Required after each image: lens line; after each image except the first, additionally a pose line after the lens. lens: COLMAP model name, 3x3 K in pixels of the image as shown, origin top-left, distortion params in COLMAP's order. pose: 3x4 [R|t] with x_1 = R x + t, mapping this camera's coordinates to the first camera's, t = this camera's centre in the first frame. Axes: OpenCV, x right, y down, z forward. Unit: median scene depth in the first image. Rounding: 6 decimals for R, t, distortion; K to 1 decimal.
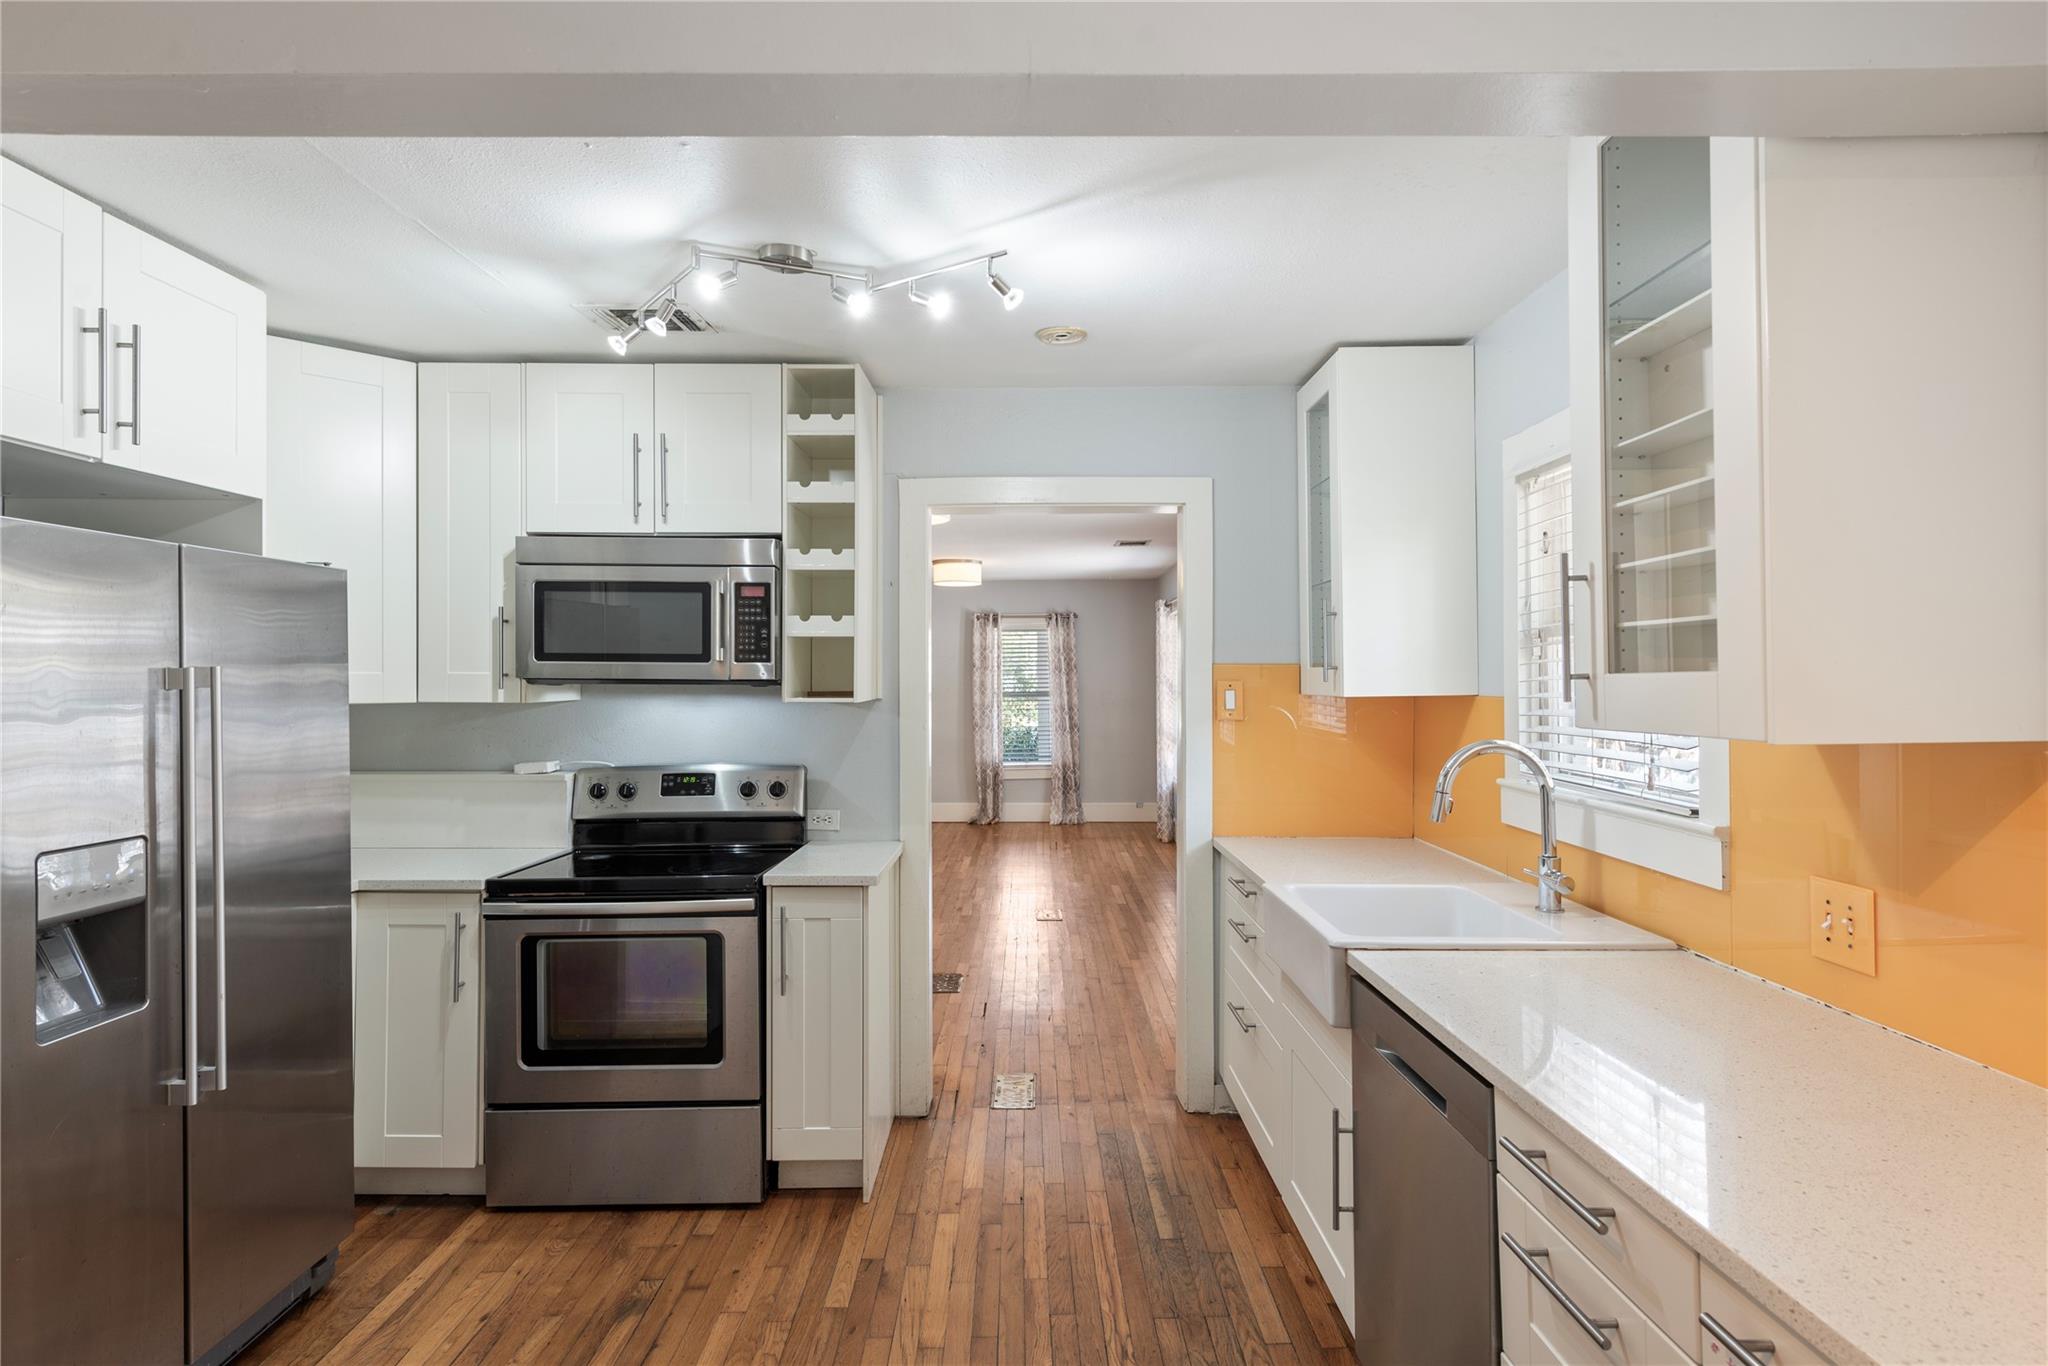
lens RADIAL K [[1076.7, 0, 1024.0], [0, 1076.7, 683.0], [0, 0, 1]] dist [-0.000359, -0.000085]
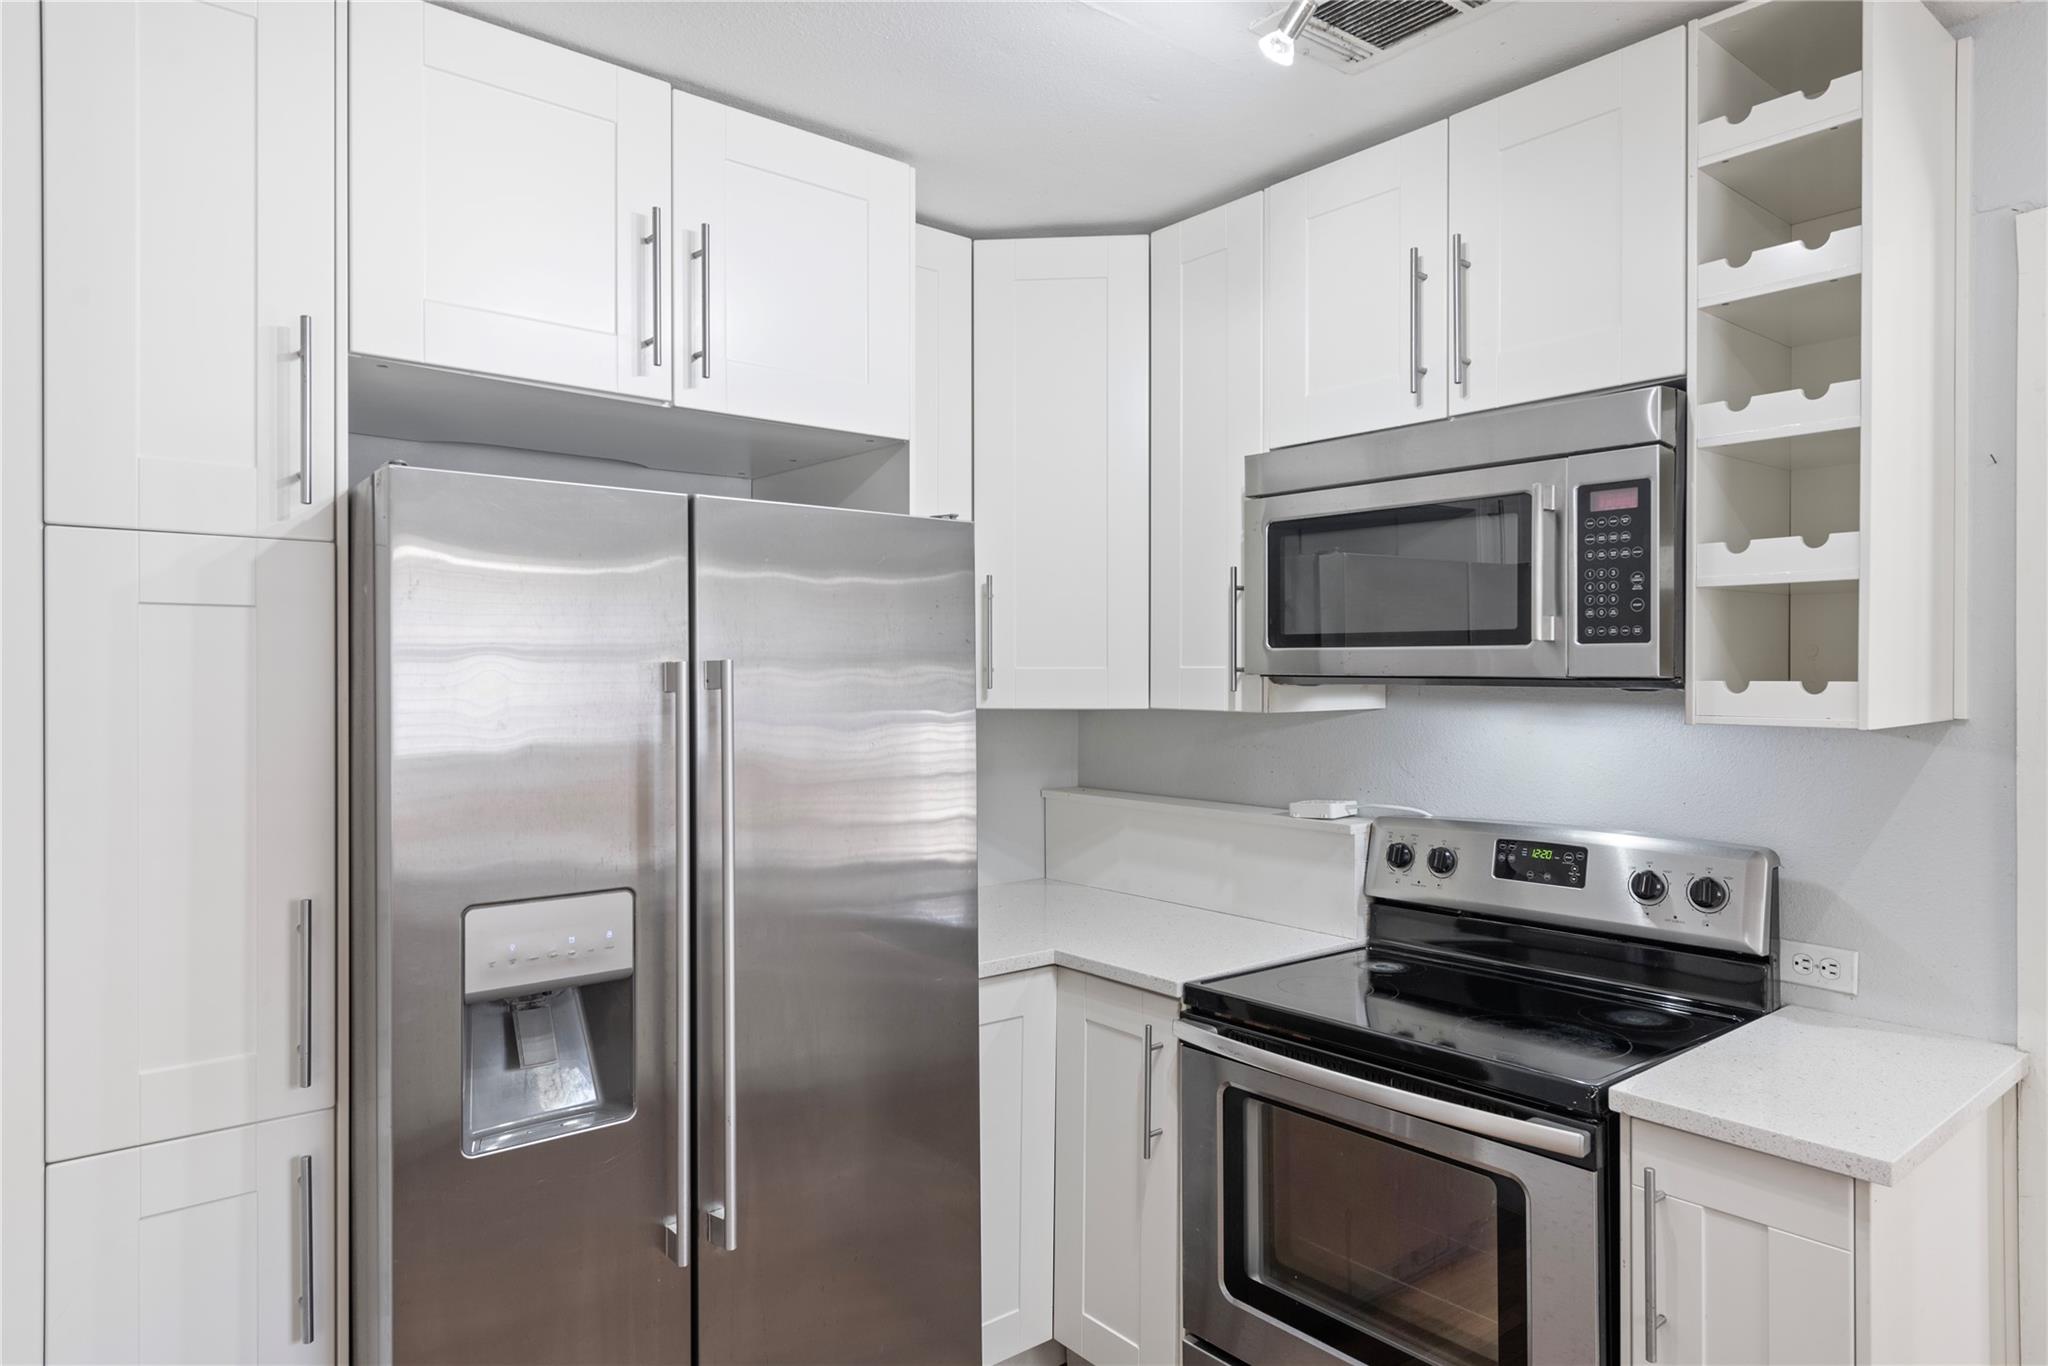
lens RADIAL K [[1221.7, 0, 1024.0], [0, 1221.7, 683.0], [0, 0, 1]] dist [0.027862, -0.024977]
pose [[0.647473, 0.003929, -0.762078, 0.003909], [-0.001538, 0.999991, 0.003849, -0.002283], [0.762087, -0.001320, 0.647474, 0.418351]]
